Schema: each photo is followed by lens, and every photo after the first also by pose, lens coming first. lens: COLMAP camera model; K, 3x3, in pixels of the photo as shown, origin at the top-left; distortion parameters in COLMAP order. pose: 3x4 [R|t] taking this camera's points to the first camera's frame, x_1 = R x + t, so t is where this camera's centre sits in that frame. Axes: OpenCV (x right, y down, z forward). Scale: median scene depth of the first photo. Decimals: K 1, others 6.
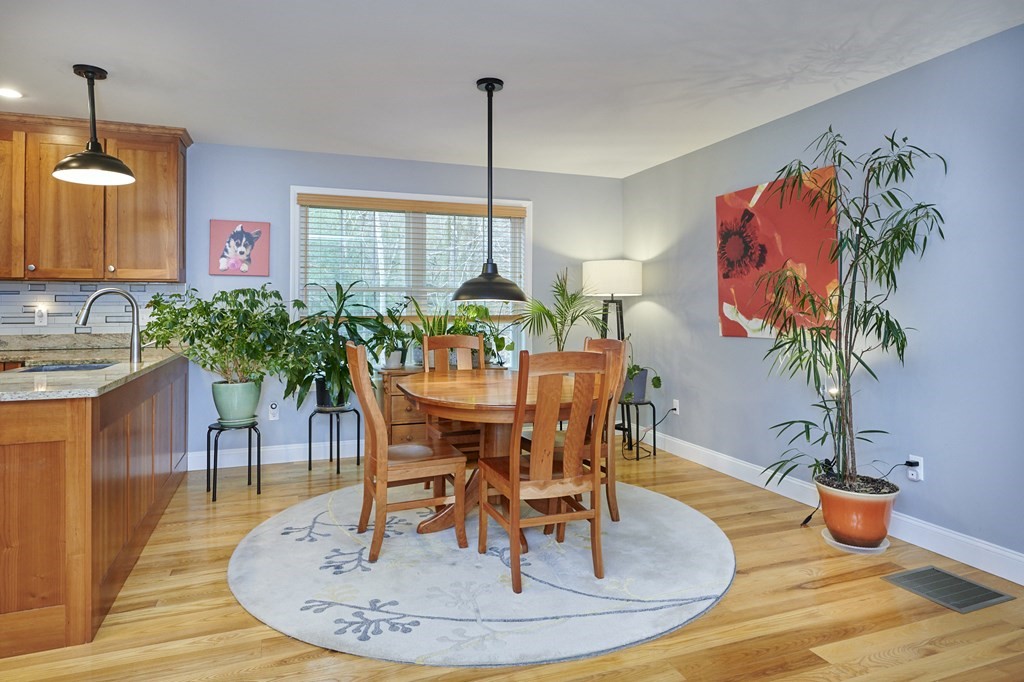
lens RADIAL K [[609.7, 0, 519.7], [0, 609.7, 296.3], [0, 0, 1]] dist [-0.007354, 0.002952]
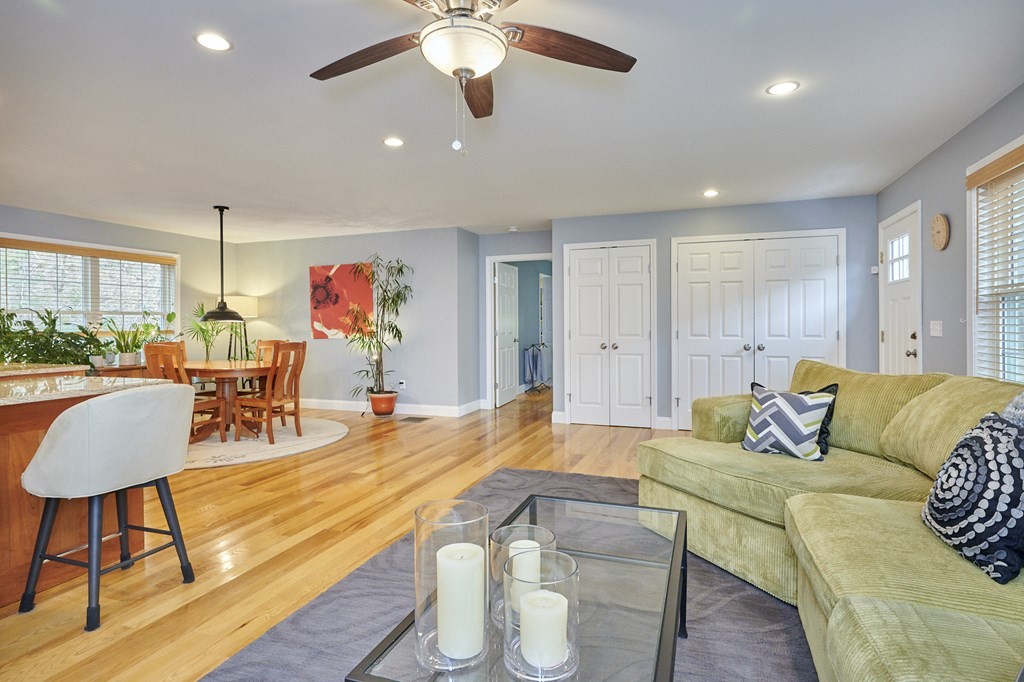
lens RADIAL K [[537.7, 0, 508.5], [0, 537.7, 328.7], [0, 0, 1]] dist [-0.002735, -0.001988]
pose [[0.659930, -0.012497, 0.751223, -0.603754], [-0.007120, 0.999713, 0.022885, -0.011838], [-0.751293, -0.020451, 0.659652, -0.665631]]
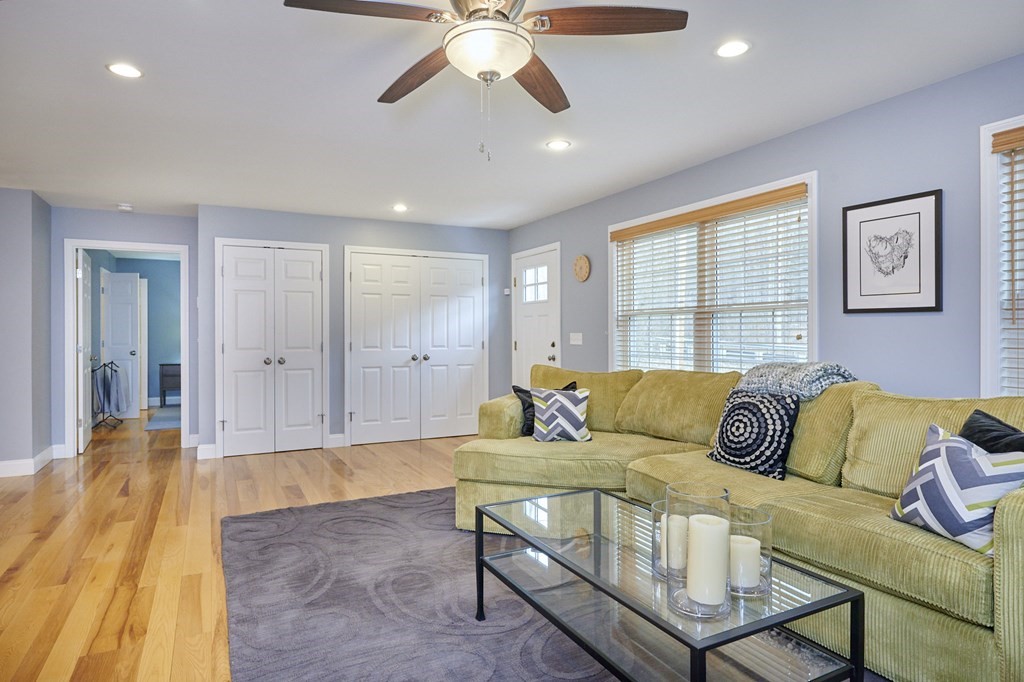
lens RADIAL K [[589.9, 0, 505.1], [0, 589.9, 330.9], [0, 0, 1]] dist [-0.002960, 0.001270]
pose [[-0.105191, 0.002944, 0.994448, -0.778374], [-0.015849, 0.999864, -0.004637, -0.005377], [-0.994326, -0.016248, -0.105130, -0.285921]]
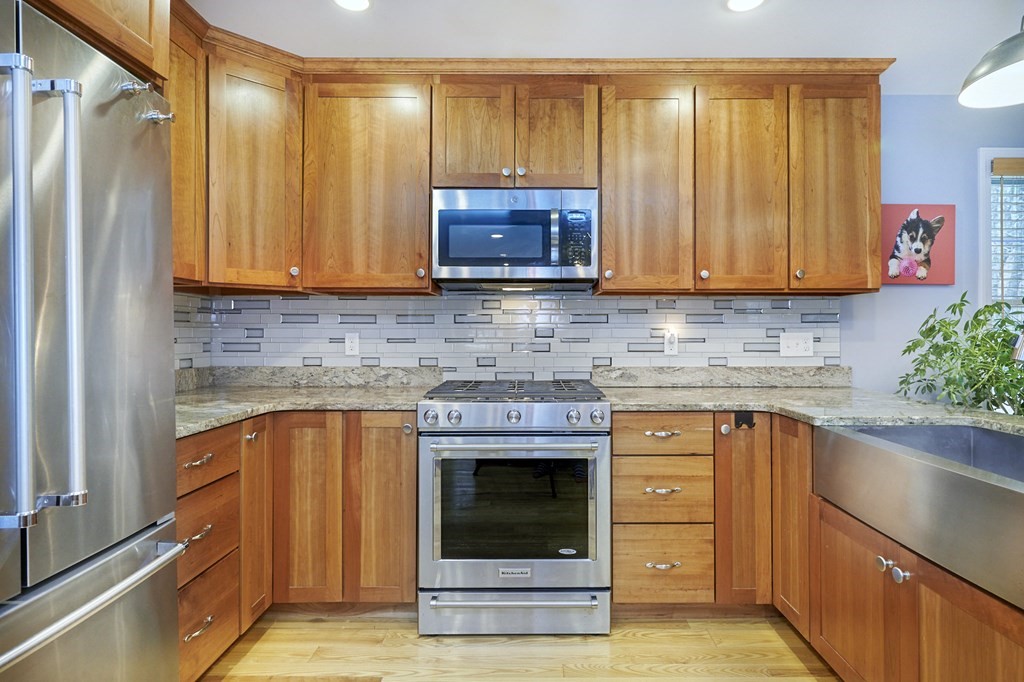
lens RADIAL K [[537.7, 0, 533.6], [0, 537.7, 330.2], [0, 0, 1]] dist [-0.002735, -0.001988]
pose [[0.933827, 0.000605, -0.357724, -0.741824], [0.003987, 0.999919, 0.012097, 0.009456], [0.357702, -0.012723, 0.933749, 0.330538]]
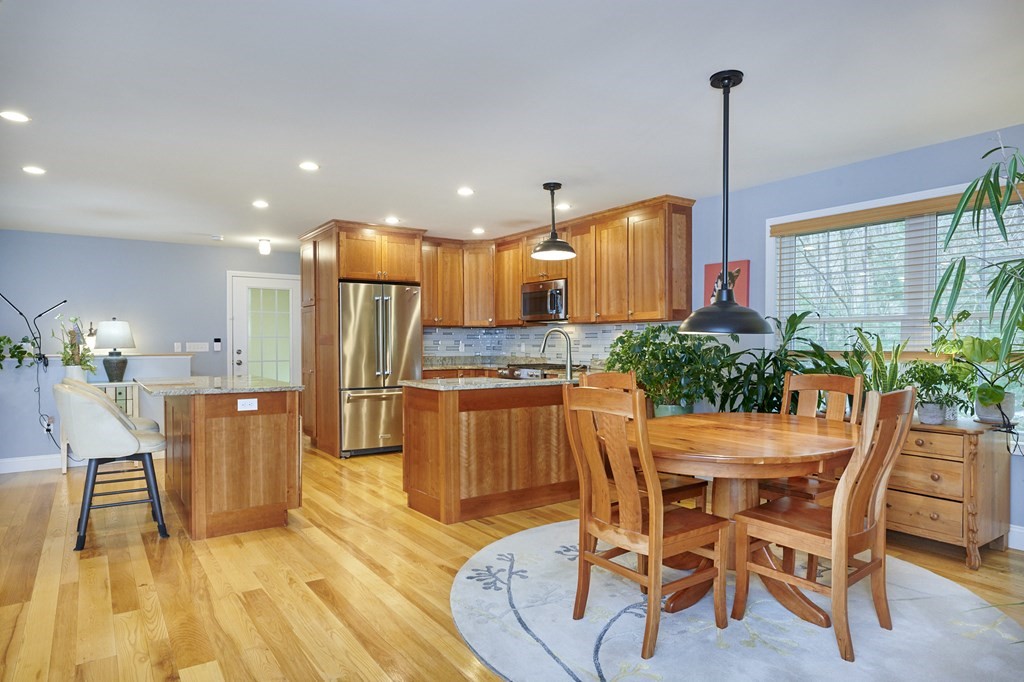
lens RADIAL K [[609.7, 0, 510.0], [0, 609.7, 355.0], [0, 0, 1]] dist [-0.007354, 0.002952]
pose [[0.239641, 0.020719, -0.970641, 0.597597], [0.018915, 0.999483, 0.026005, 0.008925], [0.970677, -0.024592, 0.239125, 0.412195]]
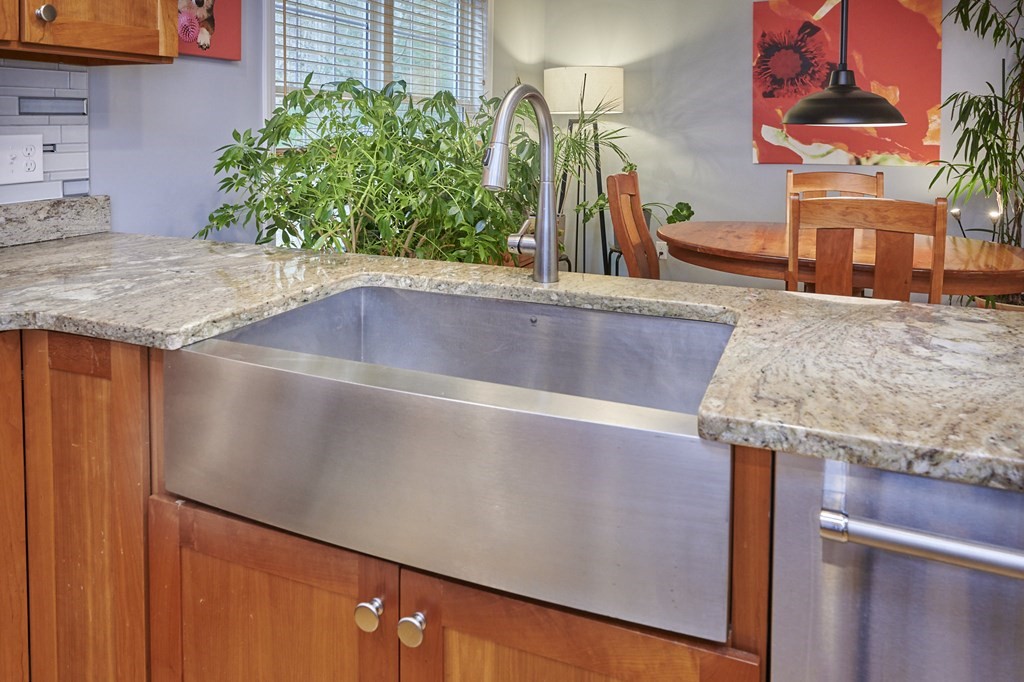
lens RADIAL K [[762.5, 0, 476.4], [0, 762.5, 155.0], [0, 0, 1]] dist [0.006120, -0.009134]
pose [[0.714697, -0.022790, 0.699062, -0.800180], [-0.018540, 0.998501, 0.051506, 0.004813], [-0.699188, -0.049772, 0.713203, 0.552953]]
